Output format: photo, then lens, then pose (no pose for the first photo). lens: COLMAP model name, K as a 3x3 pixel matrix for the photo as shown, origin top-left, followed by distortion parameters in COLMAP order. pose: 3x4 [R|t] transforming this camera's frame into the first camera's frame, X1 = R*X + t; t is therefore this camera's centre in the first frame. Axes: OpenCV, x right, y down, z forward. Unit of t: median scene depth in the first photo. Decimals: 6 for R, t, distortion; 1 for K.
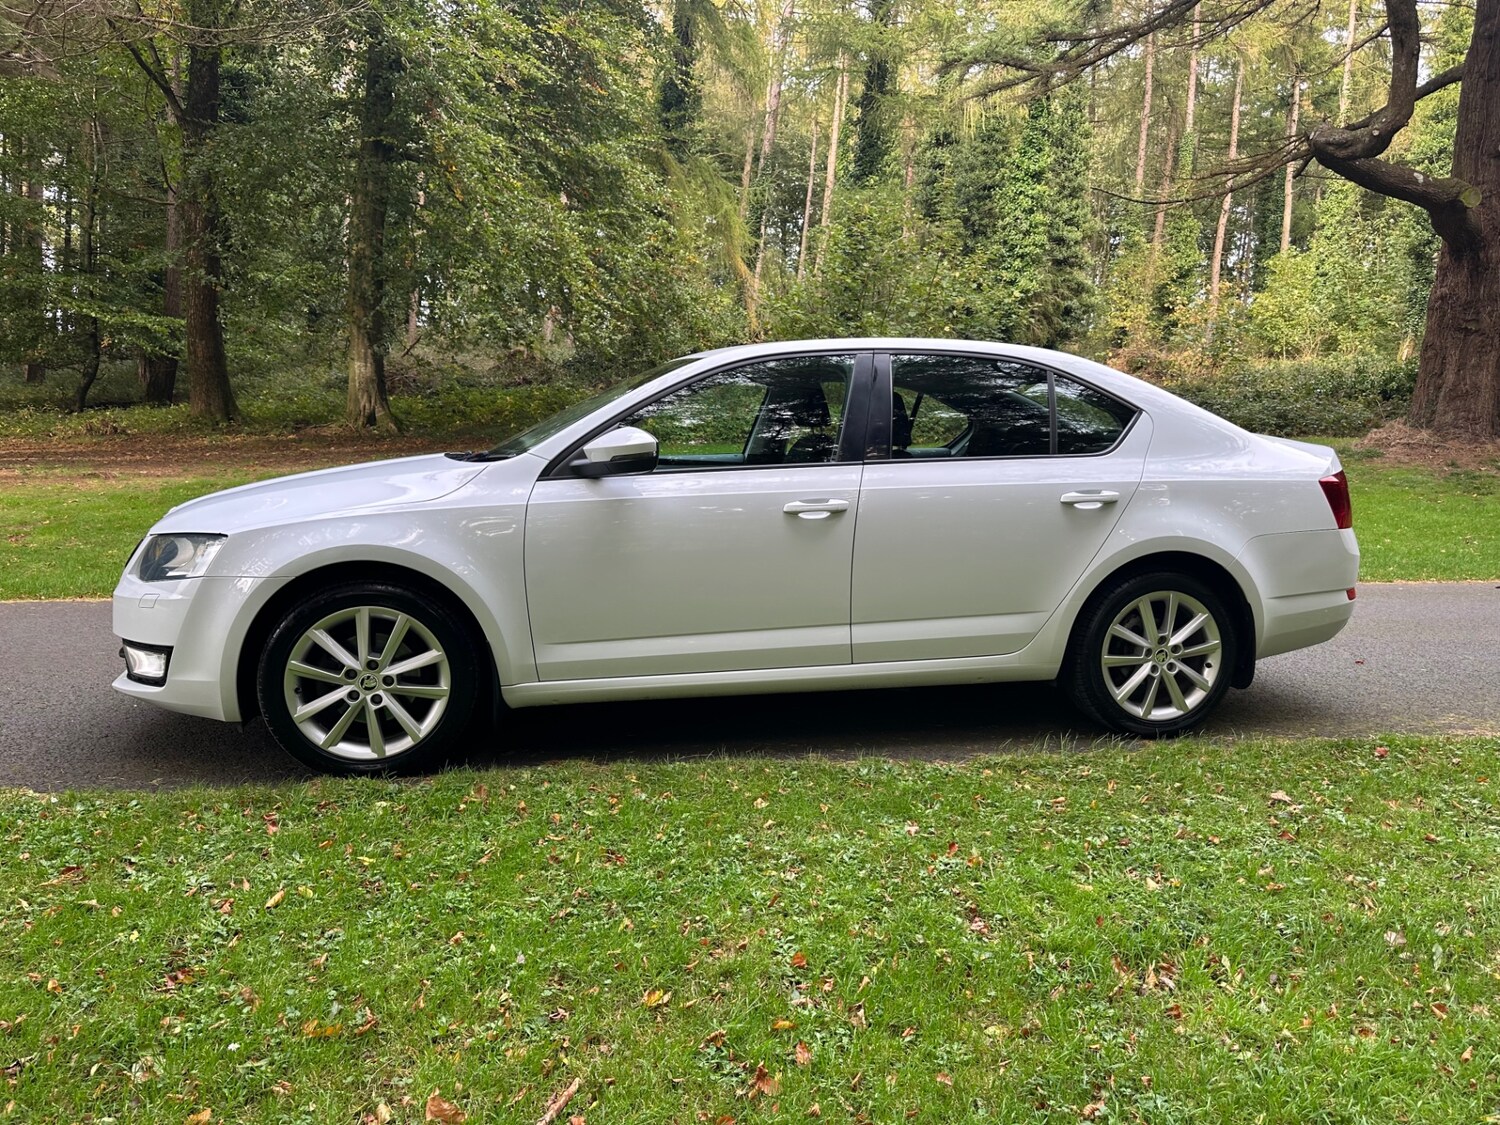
lens RADIAL K [[1070.2, 0, 788.3], [0, 1070.2, 566.4], [0, 0, 1]] dist [0.074182, -0.101857]
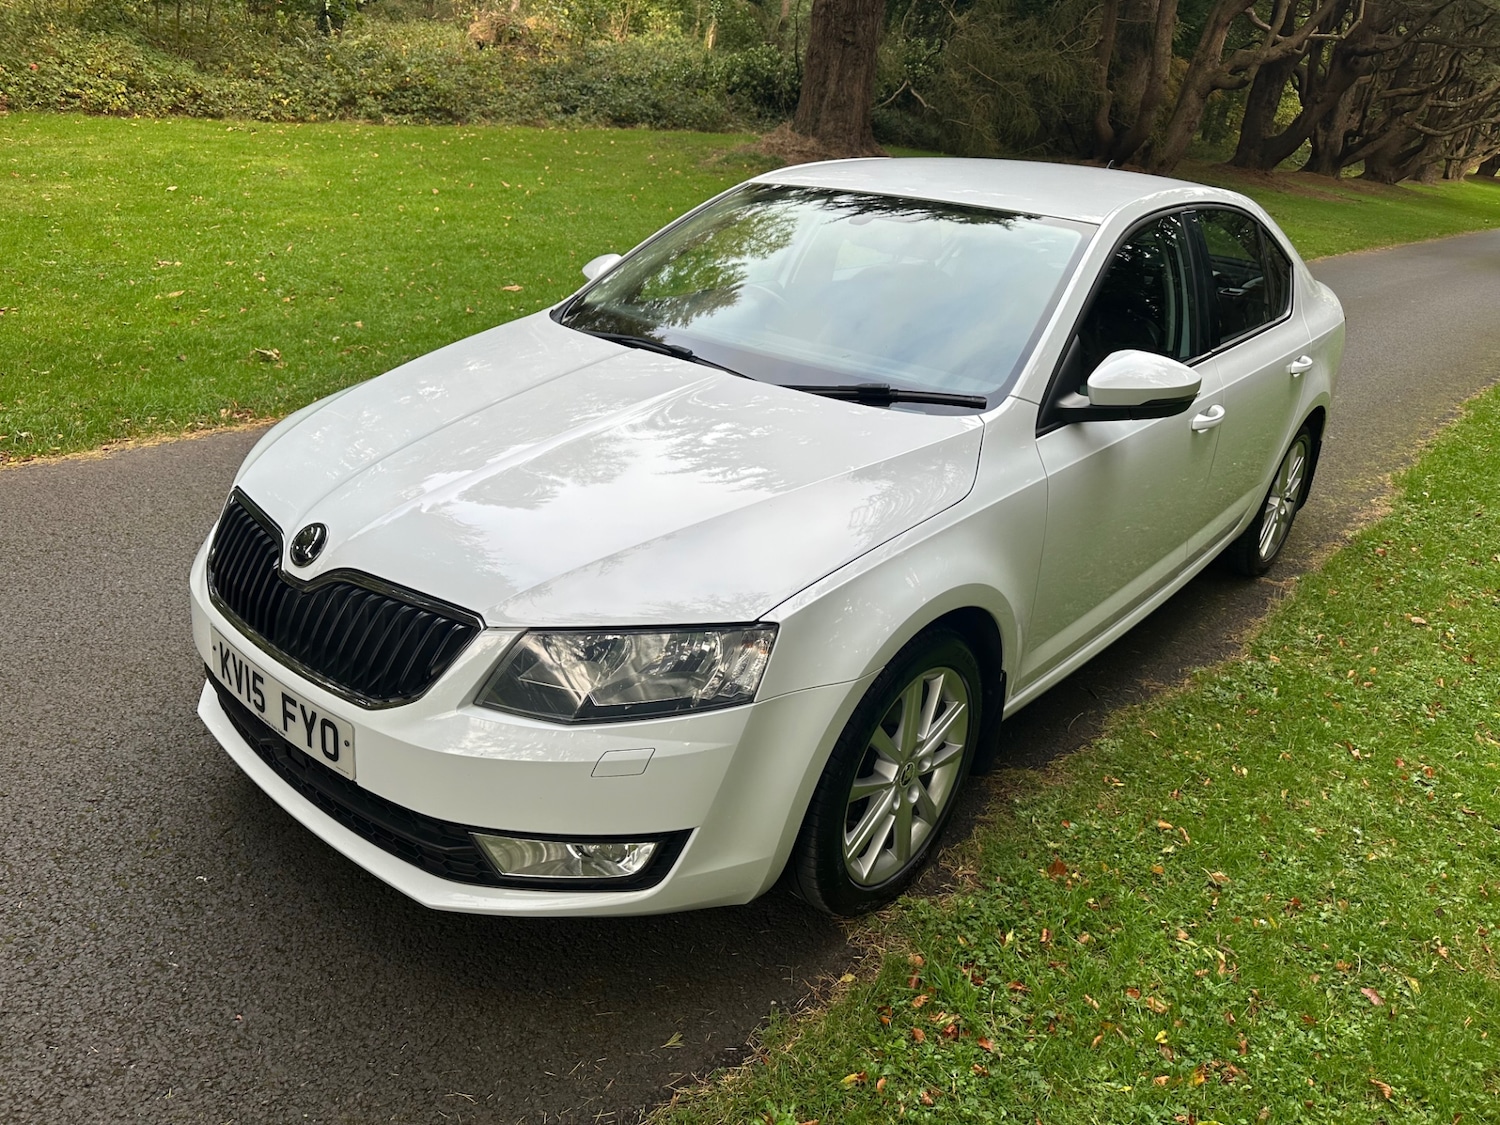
lens RADIAL K [[1059.9, 0, 739.7], [0, 1059.9, 559.0], [0, 0, 1]] dist [0.018244, -0.022788]
pose [[0.809473, -0.184891, 0.557287, -0.701826], [0.011787, 0.954053, 0.299406, -0.191999], [-0.587039, -0.235793, 0.774459, 0.495667]]
